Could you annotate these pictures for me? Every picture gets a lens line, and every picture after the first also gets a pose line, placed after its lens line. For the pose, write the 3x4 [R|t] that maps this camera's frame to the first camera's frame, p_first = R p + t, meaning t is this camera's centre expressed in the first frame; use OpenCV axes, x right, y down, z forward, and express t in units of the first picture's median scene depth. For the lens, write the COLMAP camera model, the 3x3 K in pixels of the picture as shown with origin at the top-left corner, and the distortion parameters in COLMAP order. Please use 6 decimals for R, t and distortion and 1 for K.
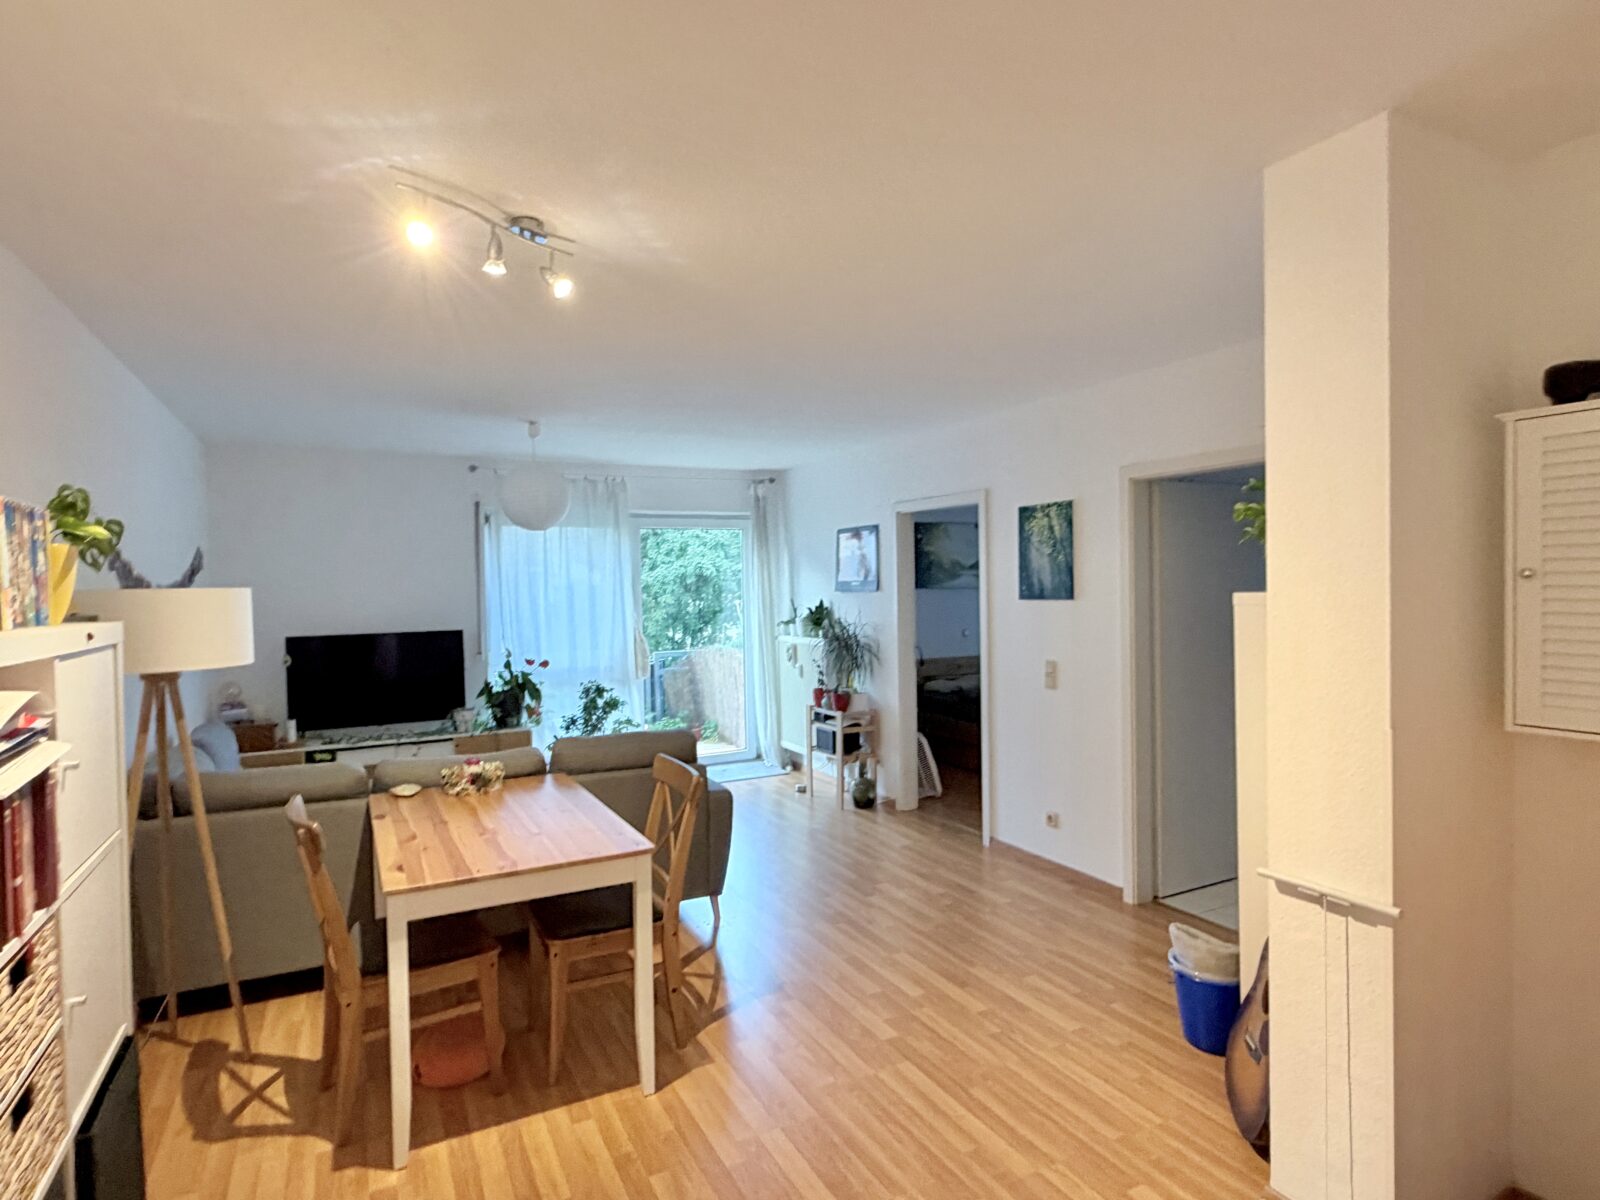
lens RADIAL K [[871.3, 0, 800.0], [0, 871.3, 600.0], [0, 0, 1]] dist [0.000646, 0.000118]
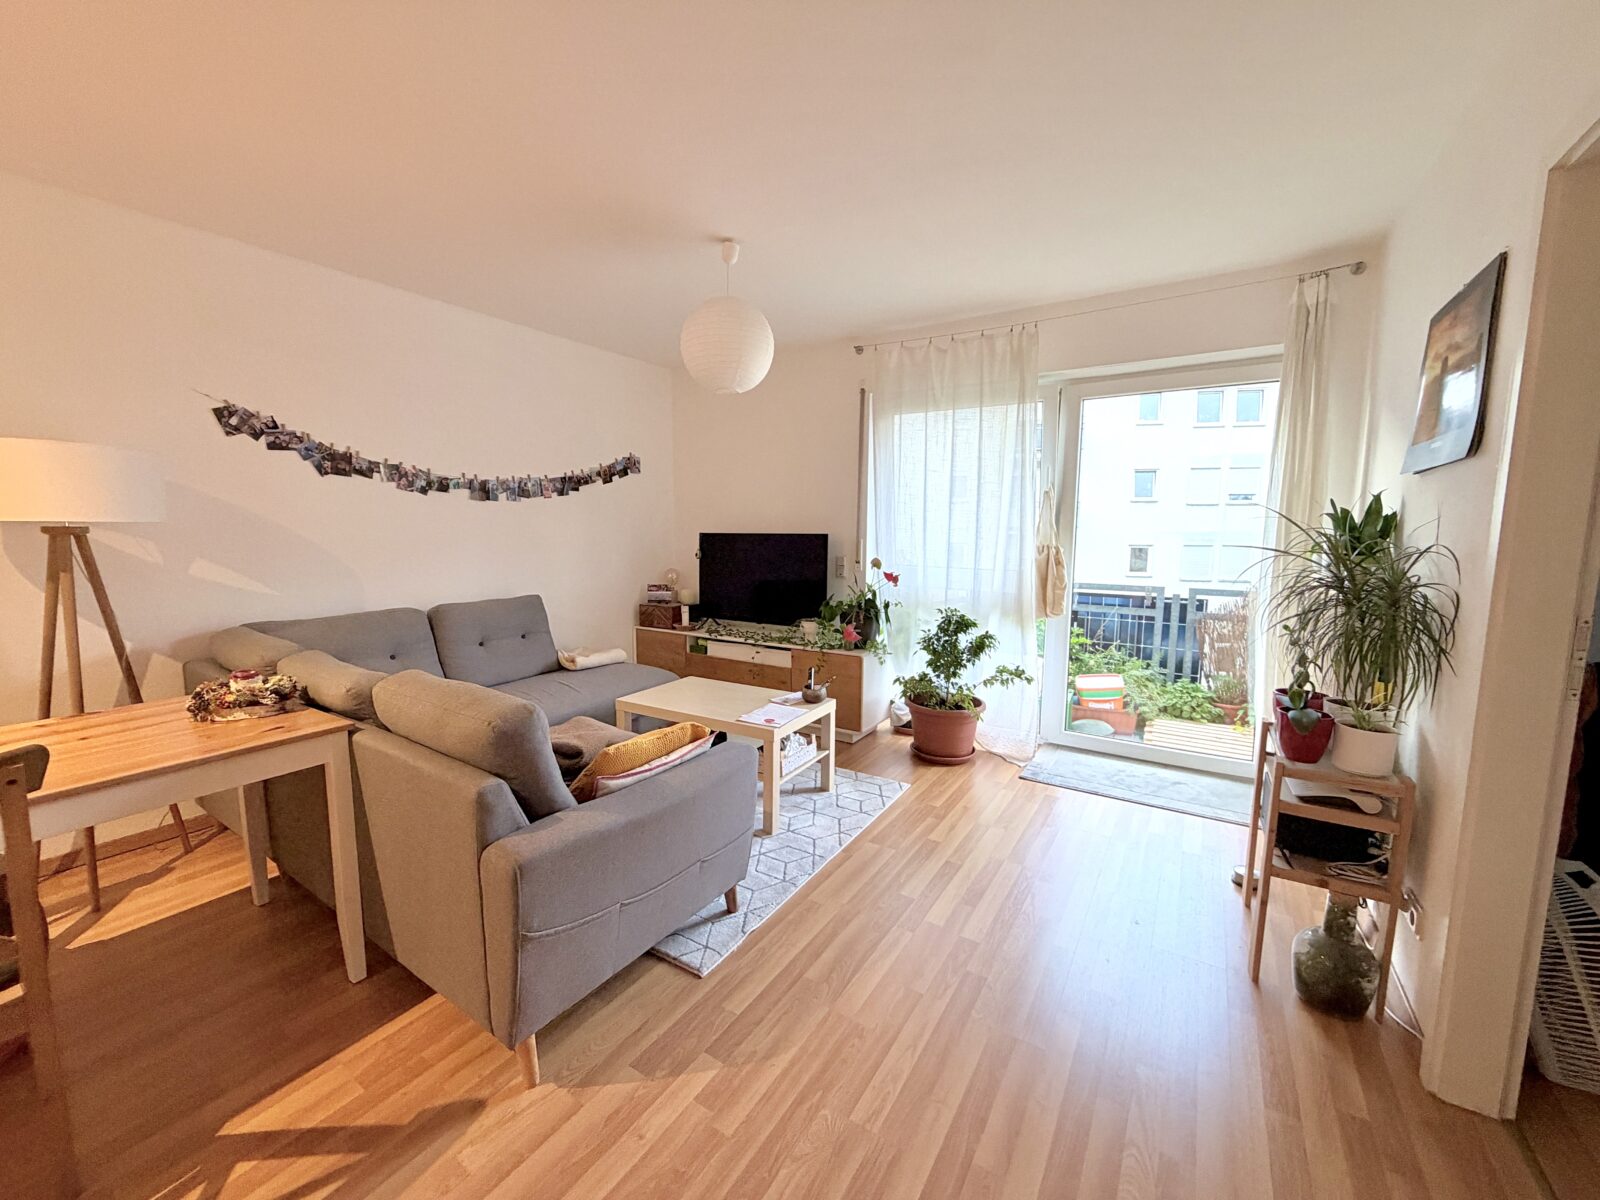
lens RADIAL K [[634.3, 0, 800.0], [0, 634.3, 600.0], [0, 0, 1]] dist [-0.001673, -0.000006]
pose [[0.499229, 0.118448, -0.858336, 0.169469], [-0.030967, 0.992418, 0.118939, 0.024055], [0.865916, -0.032797, 0.499112, 0.620218]]
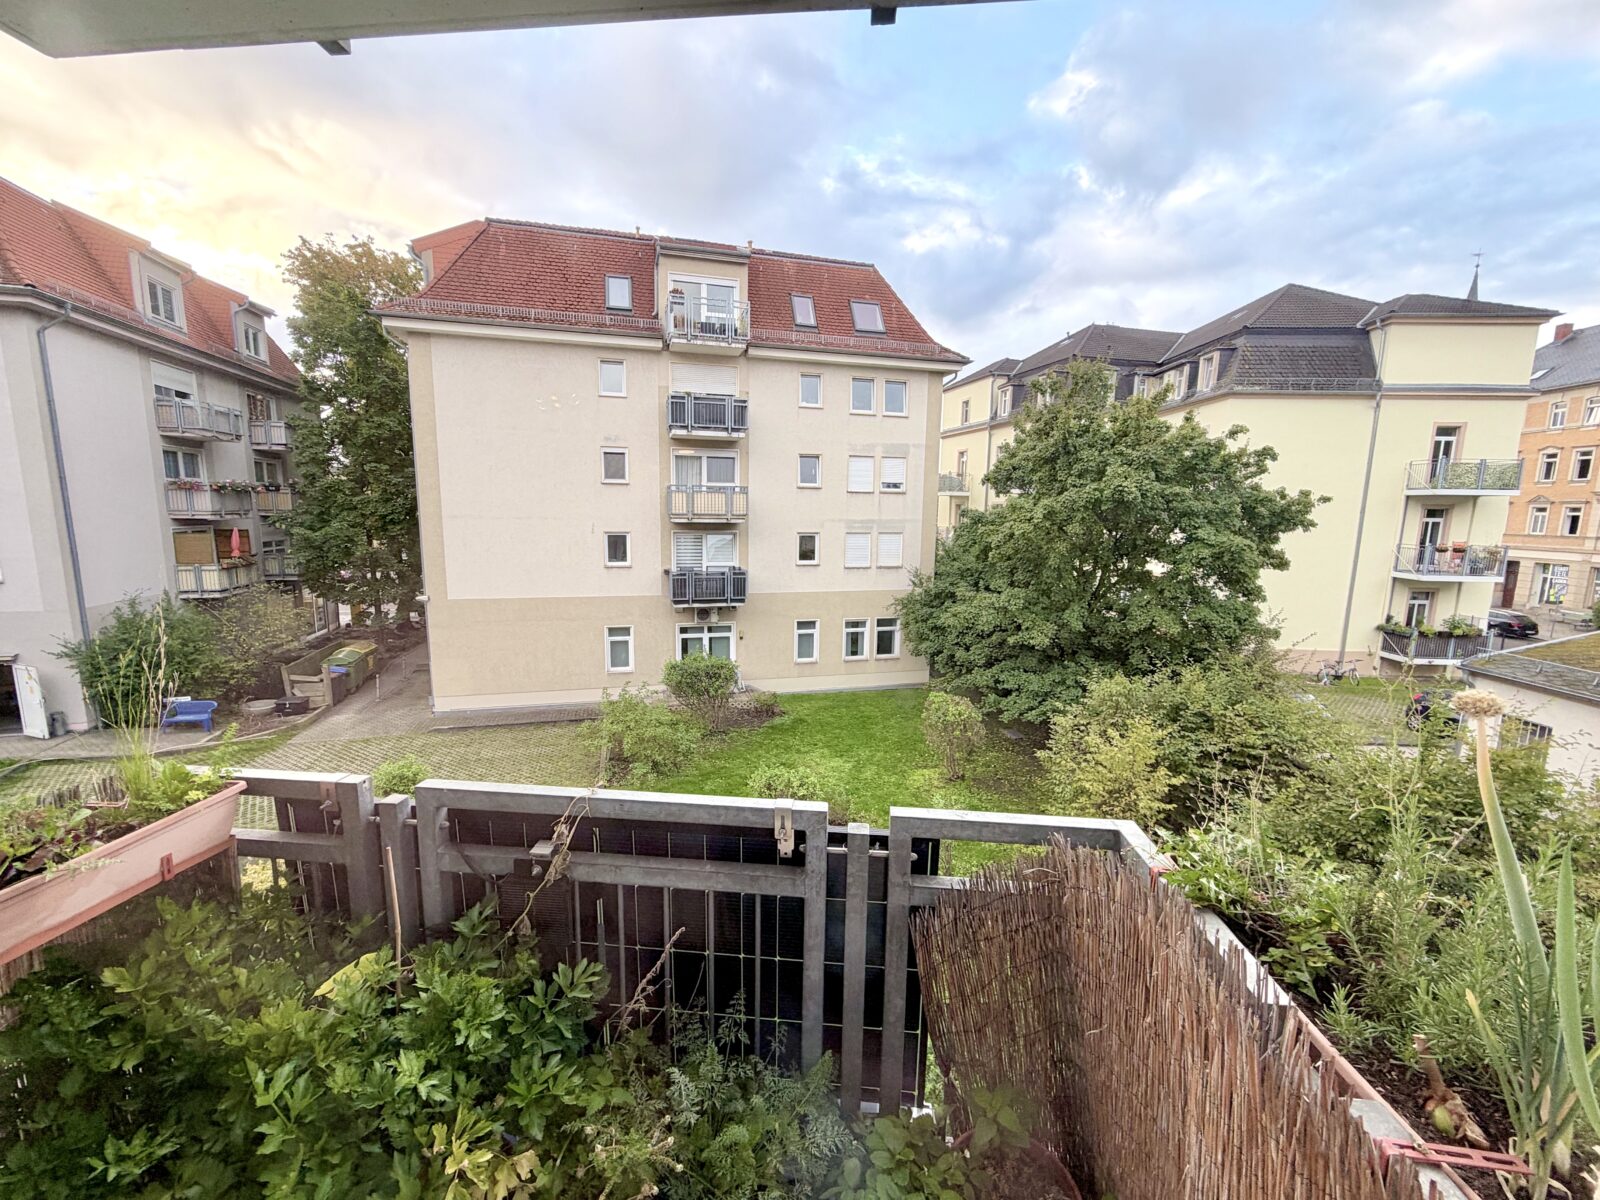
lens RADIAL K [[634.3, 0, 800.0], [0, 634.3, 600.0], [0, 0, 1]] dist [-0.001673, -0.000006]
pose [[0.839675, 0.099094, -0.533972, -0.139087], [-0.030356, 0.990239, 0.136032, -0.028606], [0.542240, -0.098013, 0.834487, 1.153905]]
